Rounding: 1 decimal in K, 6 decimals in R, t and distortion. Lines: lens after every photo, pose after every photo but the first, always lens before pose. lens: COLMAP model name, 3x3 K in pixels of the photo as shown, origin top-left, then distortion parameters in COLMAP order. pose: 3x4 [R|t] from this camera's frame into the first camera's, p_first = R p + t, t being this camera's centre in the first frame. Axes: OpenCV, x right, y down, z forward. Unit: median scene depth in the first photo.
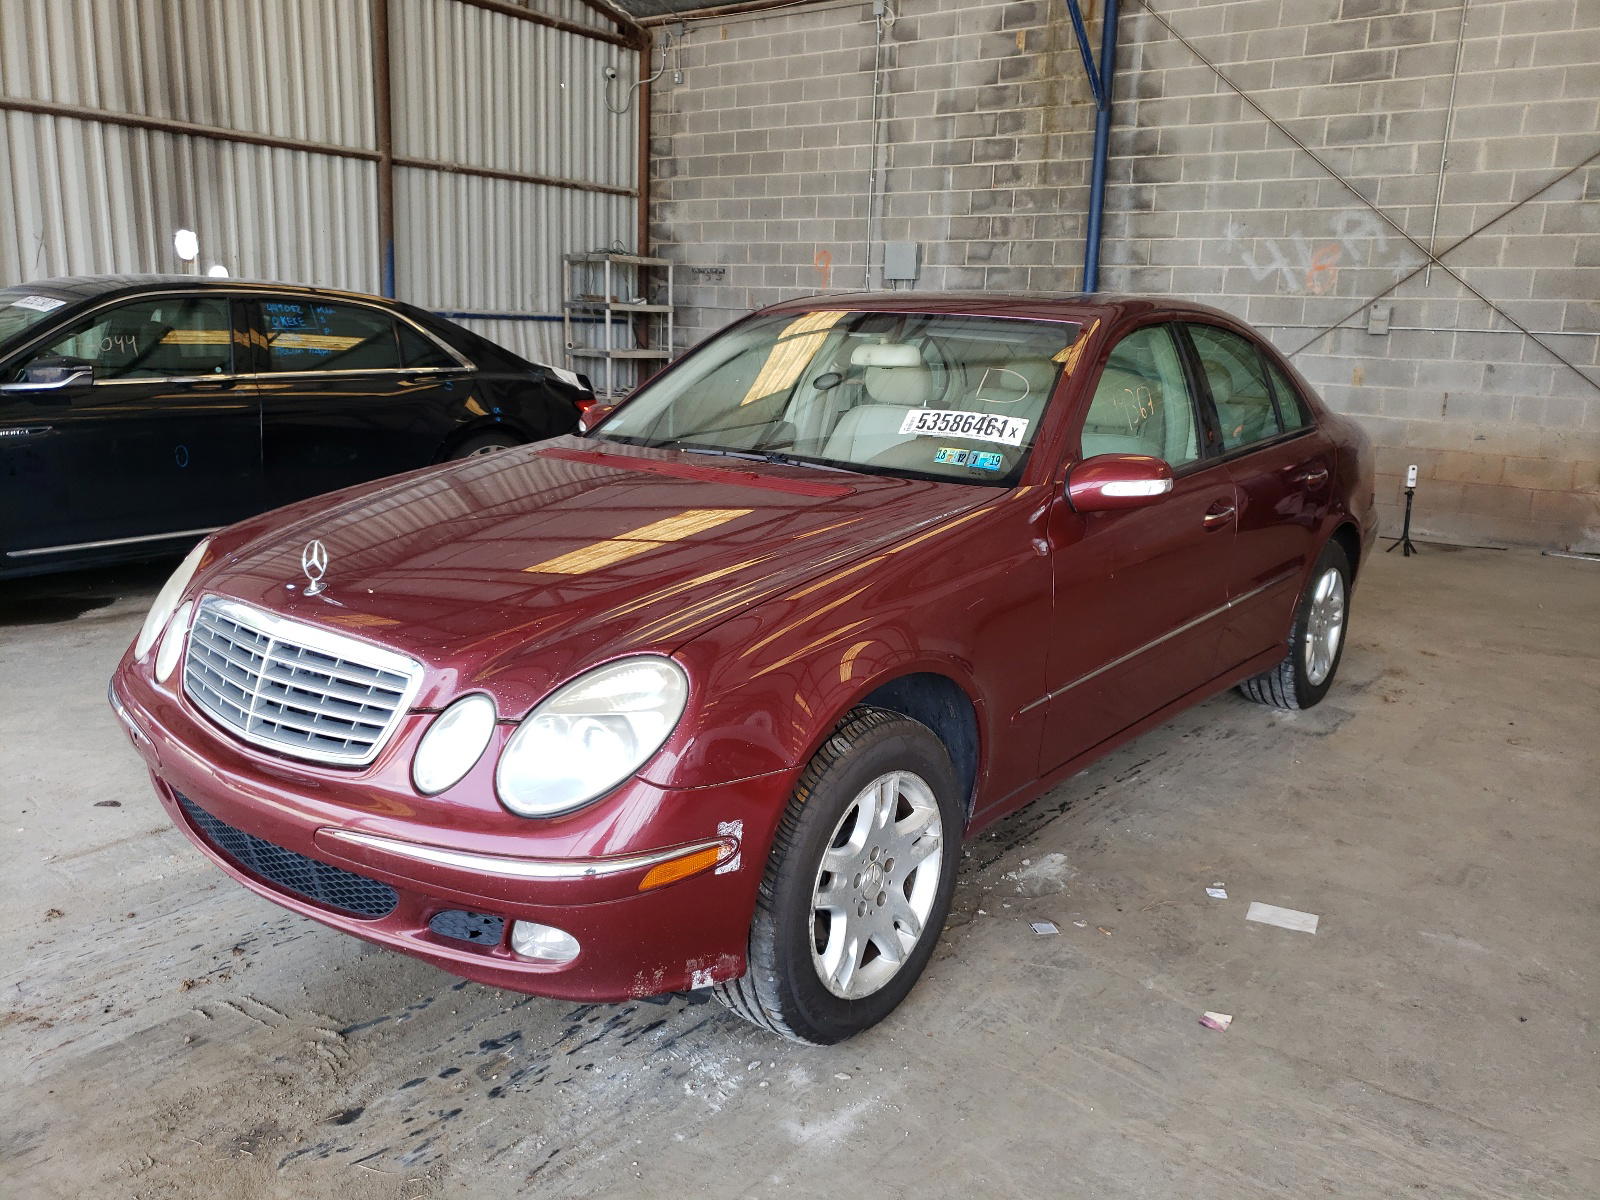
lens RADIAL K [[1201.7, 0, 800.0], [0, 1201.7, 600.0], [0, 0, 1]] dist [0.033129, 0.002627]
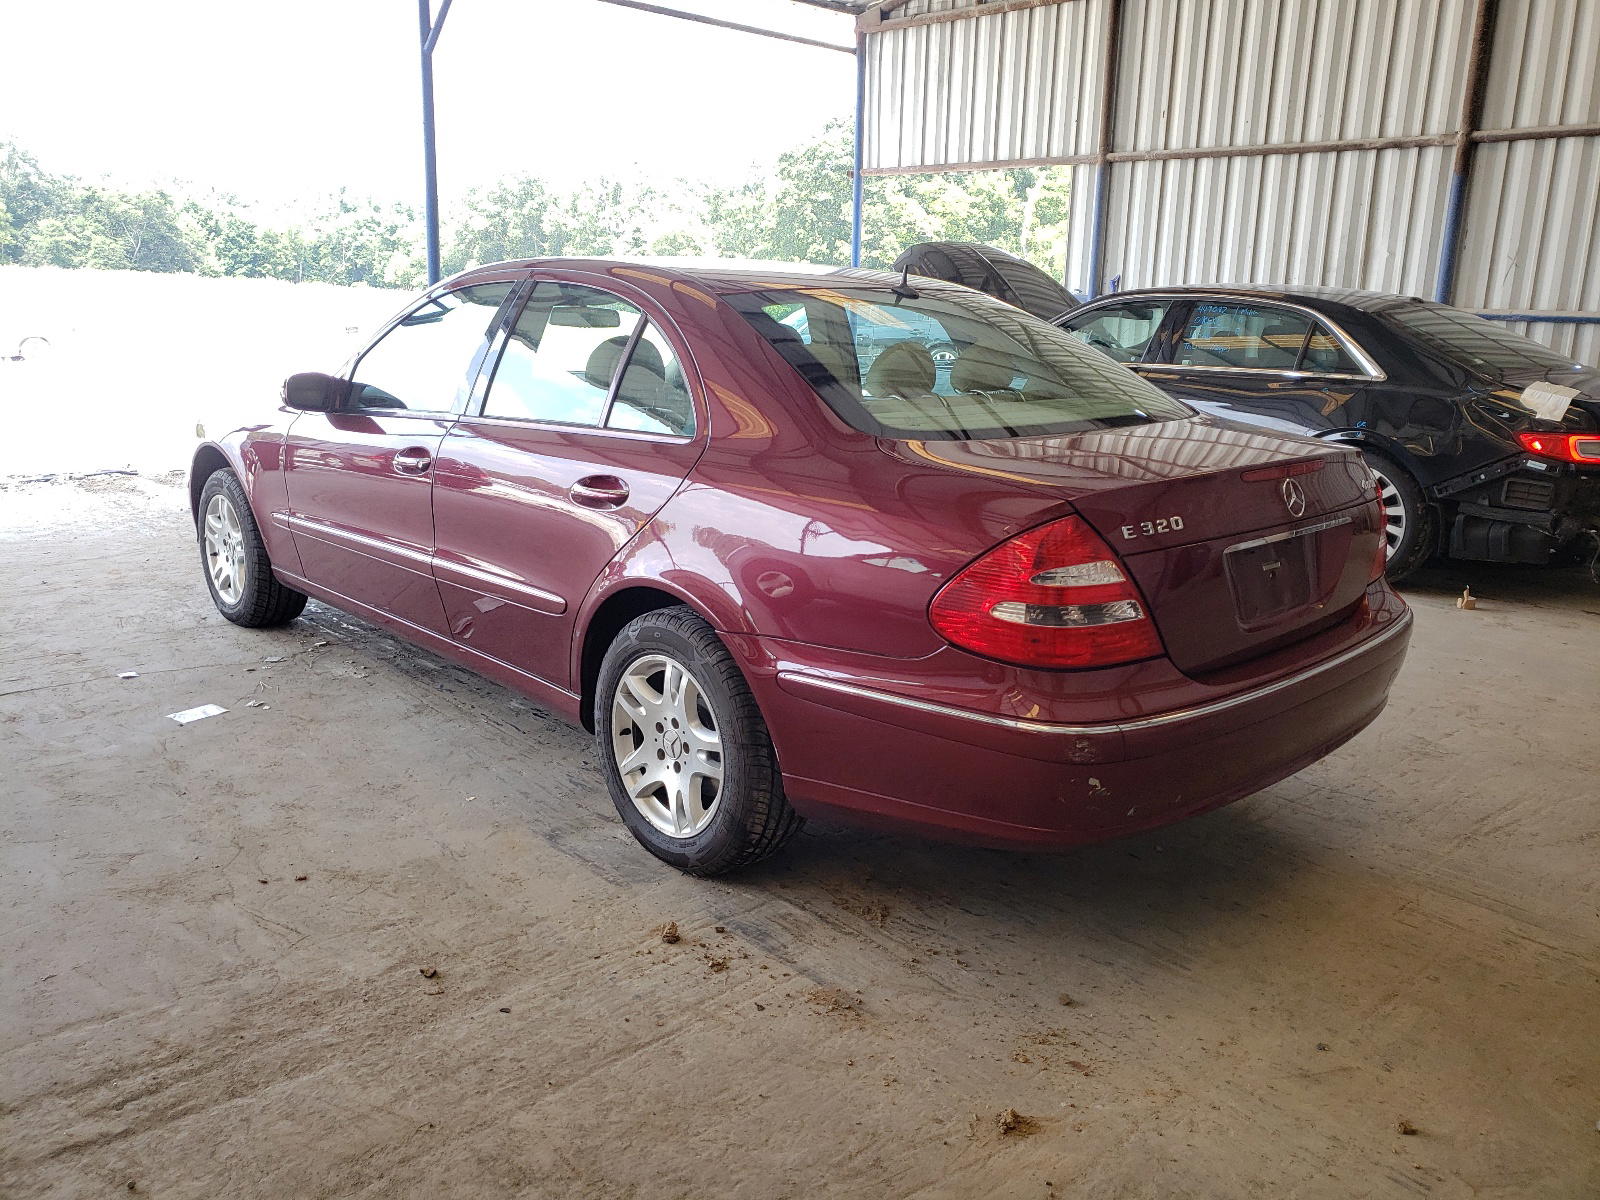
lens RADIAL K [[1239.2, 0, 800.0], [0, 1239.2, 600.0], [0, 0, 1]] dist [0.061381, 0.002358]
pose [[-0.133678, 0.196833, -0.971281, 0.184466], [-0.270373, 0.935654, 0.226825, -0.037082], [0.953430, 0.292930, -0.071858, 0.196224]]
